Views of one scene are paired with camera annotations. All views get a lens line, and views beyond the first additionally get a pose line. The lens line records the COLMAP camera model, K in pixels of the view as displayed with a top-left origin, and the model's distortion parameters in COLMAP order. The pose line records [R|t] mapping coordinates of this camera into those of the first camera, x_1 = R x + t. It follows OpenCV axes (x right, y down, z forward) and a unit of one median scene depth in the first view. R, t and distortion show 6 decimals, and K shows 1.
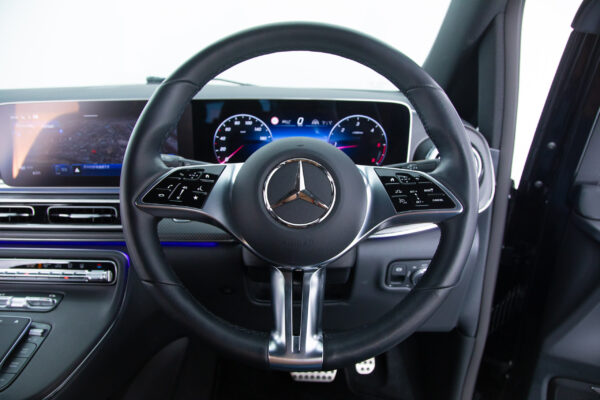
lens RADIAL K [[419.1, 0, 300.2], [0, 419.1, 198.2], [0, 0, 1]] dist [-0.057994, -0.004424]
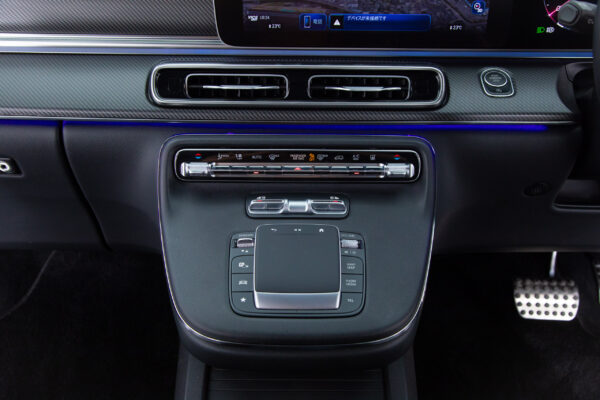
lens RADIAL K [[587.6, 0, 299.5], [0, 587.6, 200.9], [0, 0, 1]] dist [-0.038047, 0.000000]
pose [[0.999813, 0.007384, -0.017867, -0.591236], [-0.003003, 0.972285, 0.233778, -0.005707], [0.019098, -0.233680, 0.972126, -0.044141]]
